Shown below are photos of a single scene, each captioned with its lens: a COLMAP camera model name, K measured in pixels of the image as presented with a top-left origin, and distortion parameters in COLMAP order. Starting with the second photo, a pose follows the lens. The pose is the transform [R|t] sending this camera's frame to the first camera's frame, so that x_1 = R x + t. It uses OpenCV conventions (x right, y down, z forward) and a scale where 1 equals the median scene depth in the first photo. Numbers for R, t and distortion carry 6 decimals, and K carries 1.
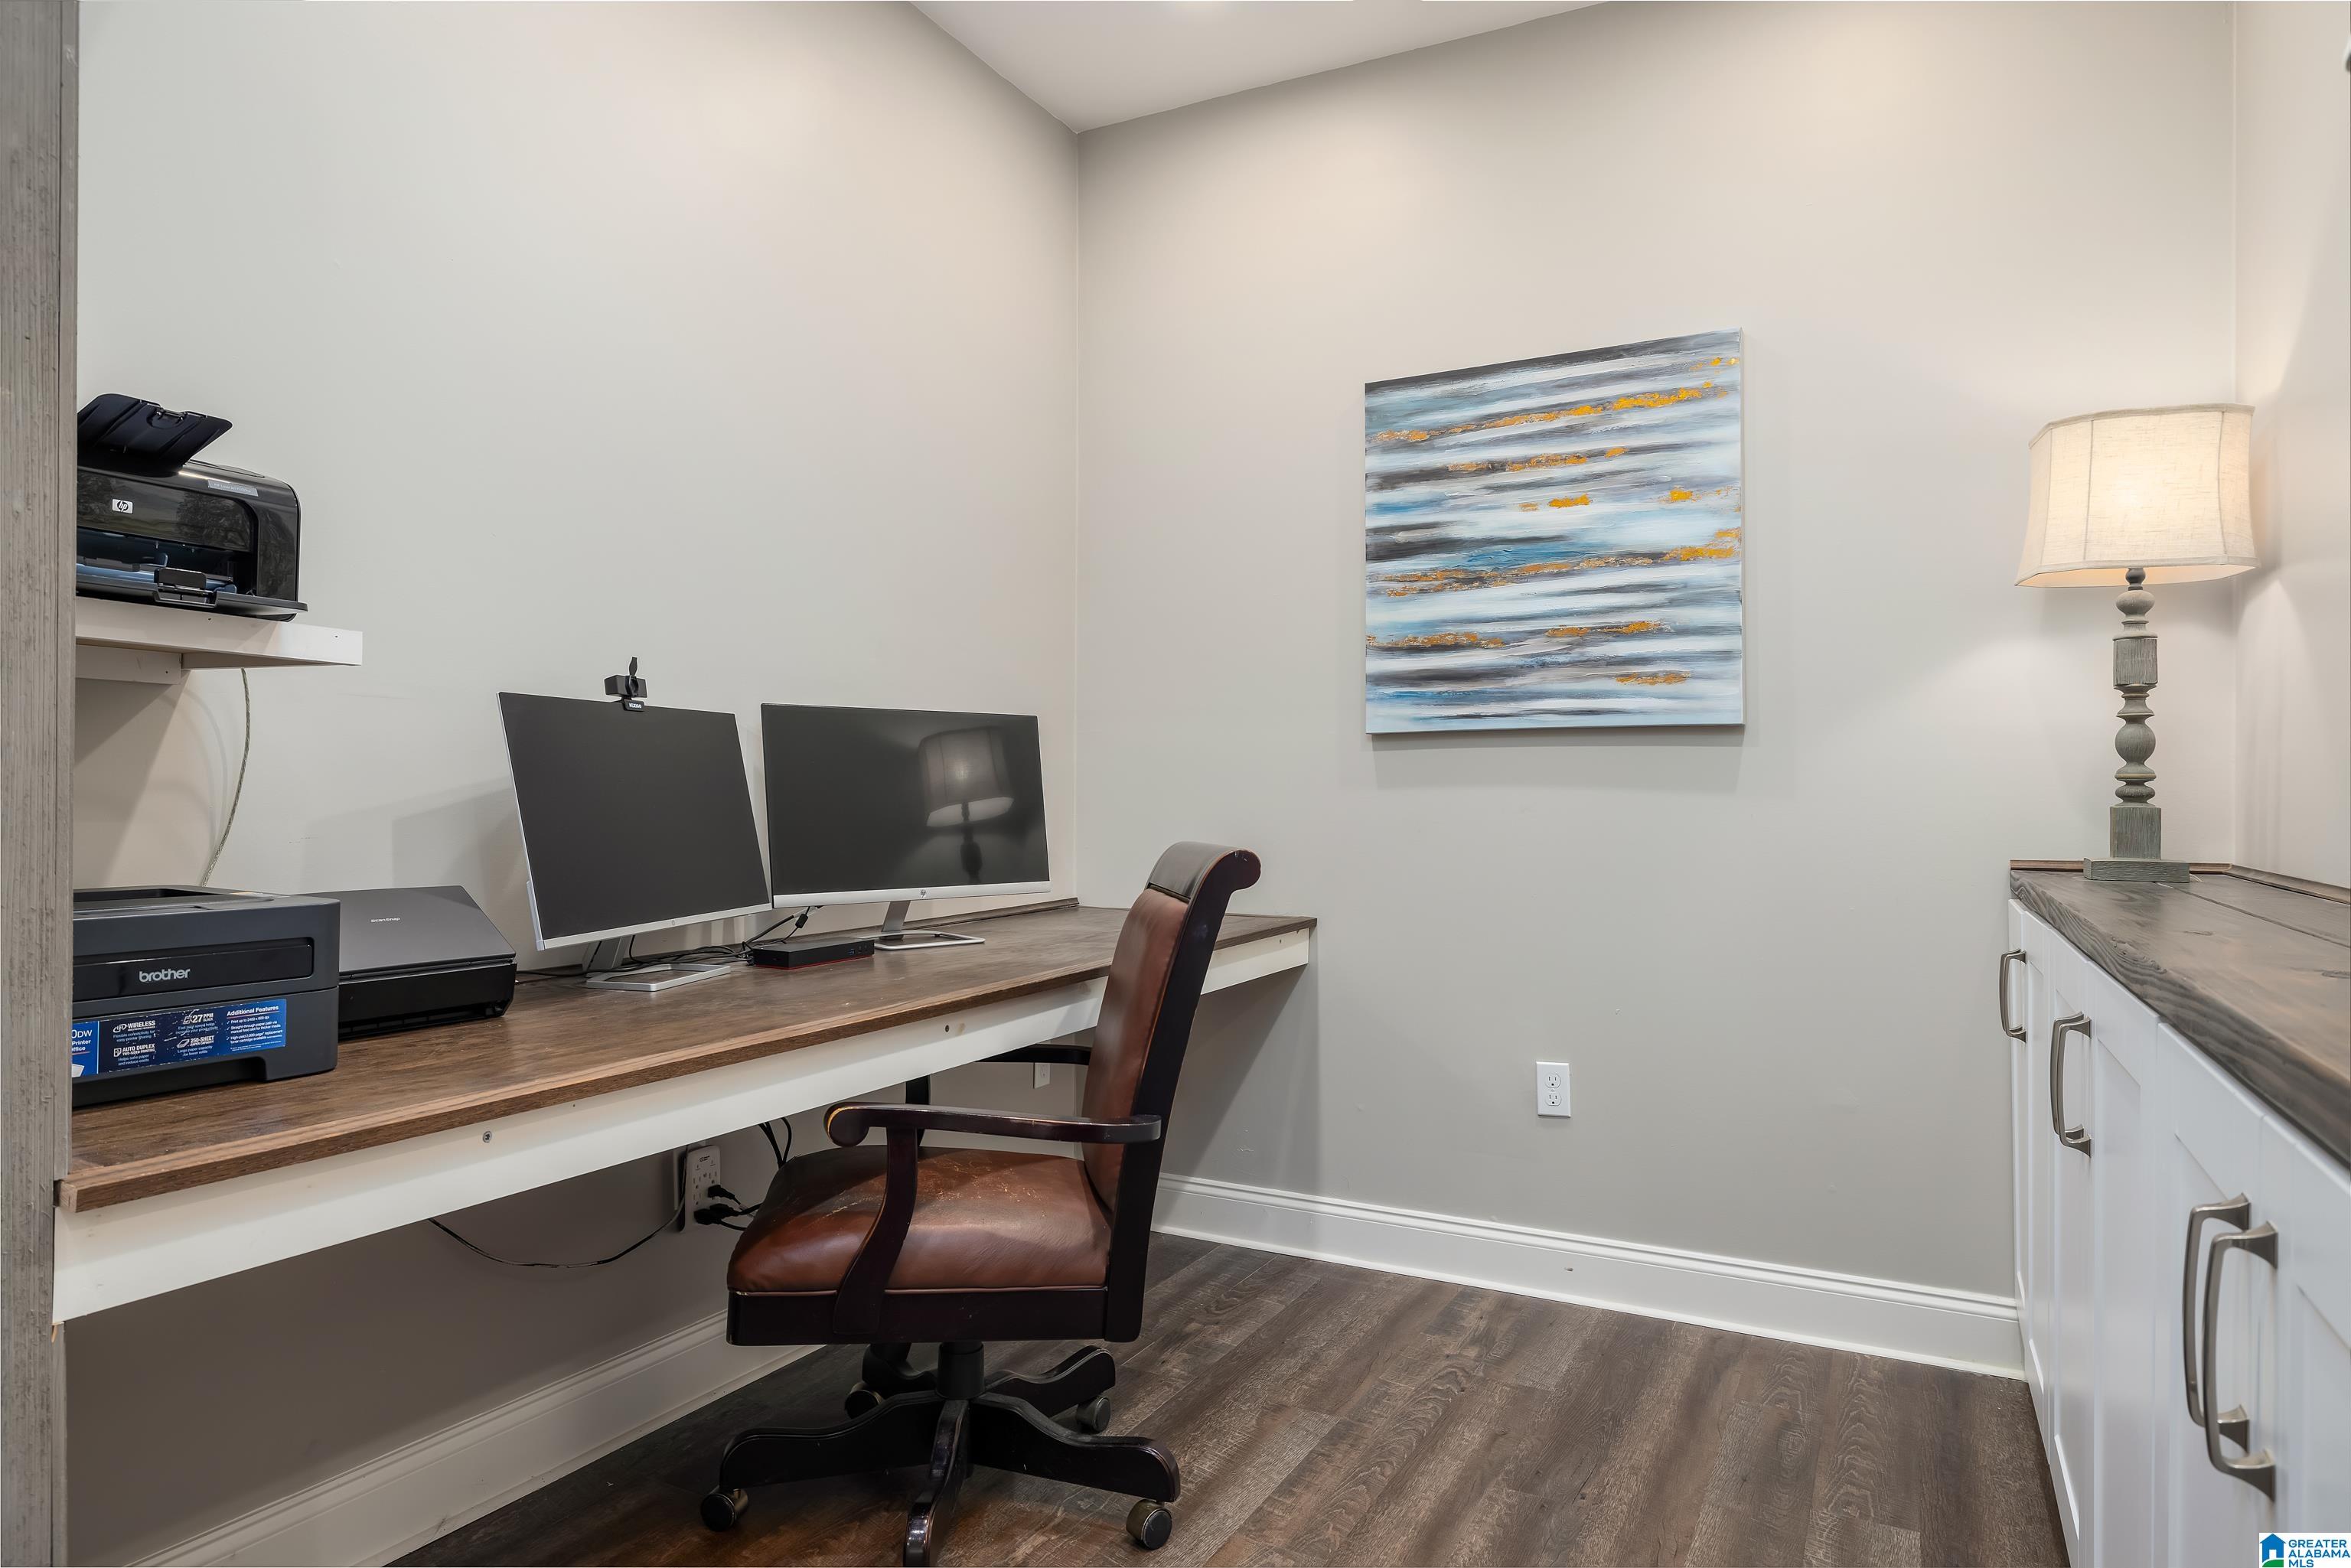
lens RADIAL K [[1400.4, 0, 1176.5], [0, 1400.4, 787.5], [0, 0, 1]] dist [0.000813, -0.000021]
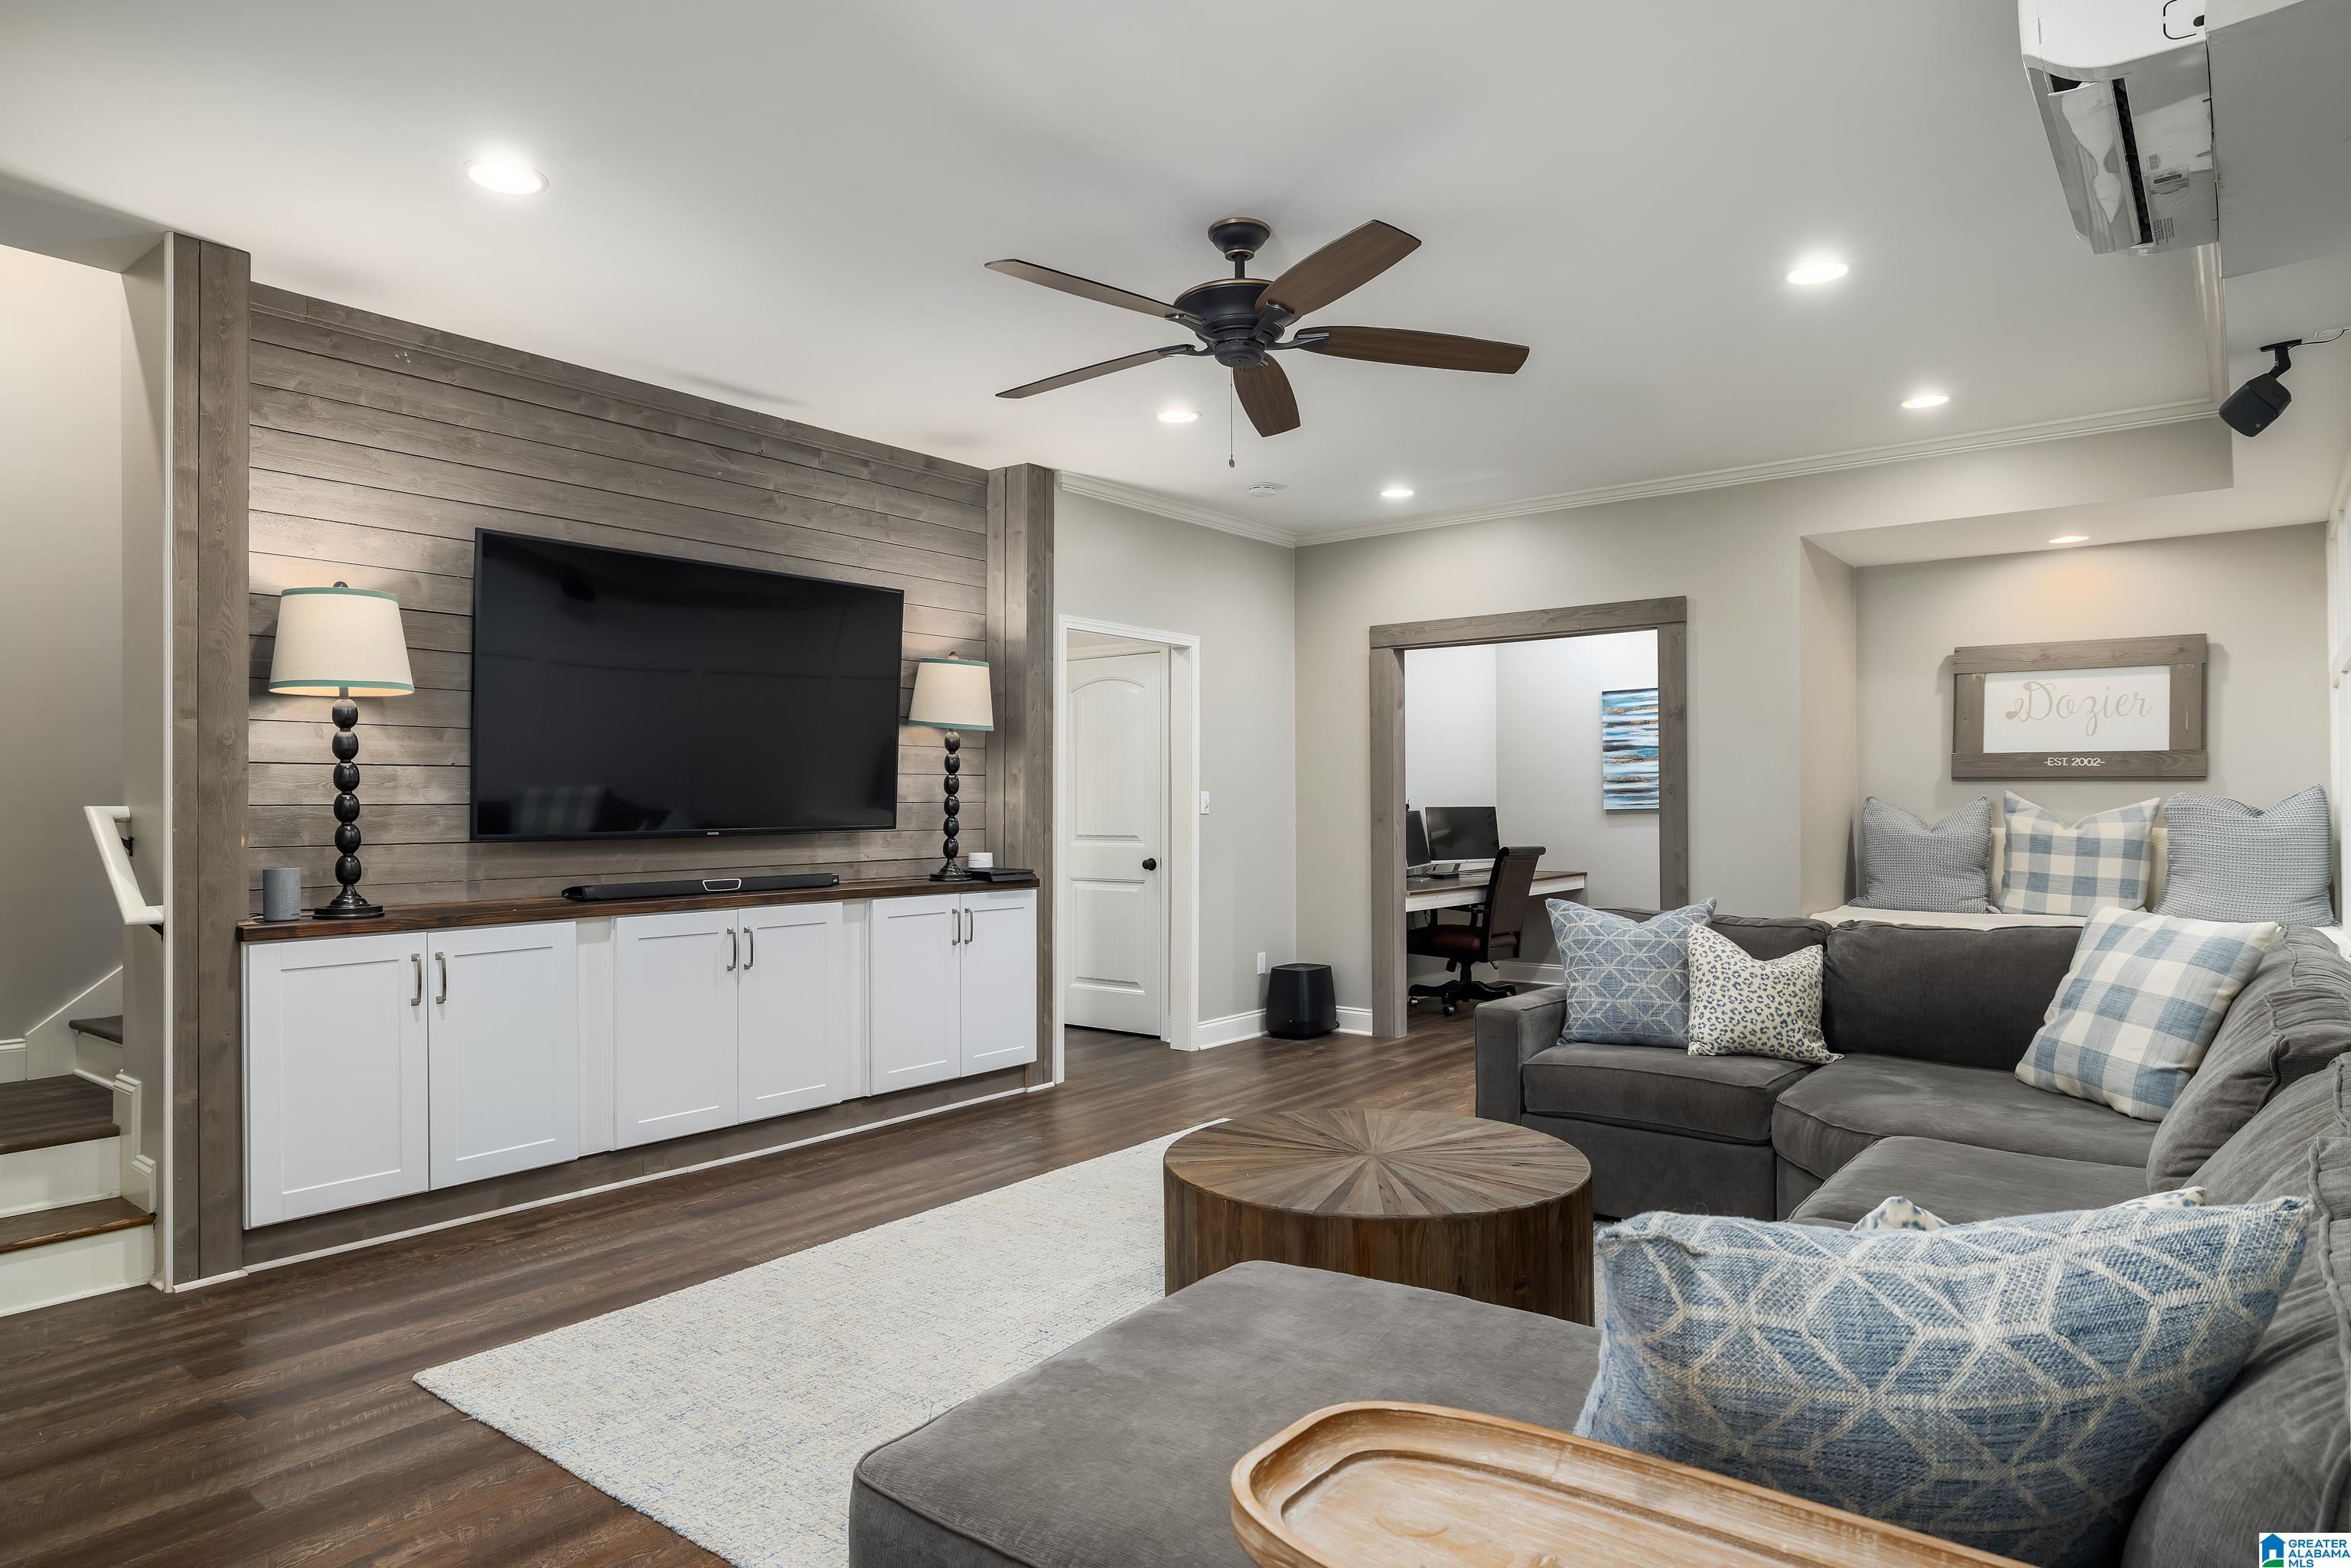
lens RADIAL K [[1400.4, 0, 1173.9], [0, 1400.4, 791.1], [0, 0, 1]] dist [0.000813, -0.000021]
pose [[0.983416, -0.006690, -0.181240, -0.225351], [0.005620, 0.999964, -0.006420, -0.065497], [0.181276, 0.005295, 0.983418, -2.128881]]
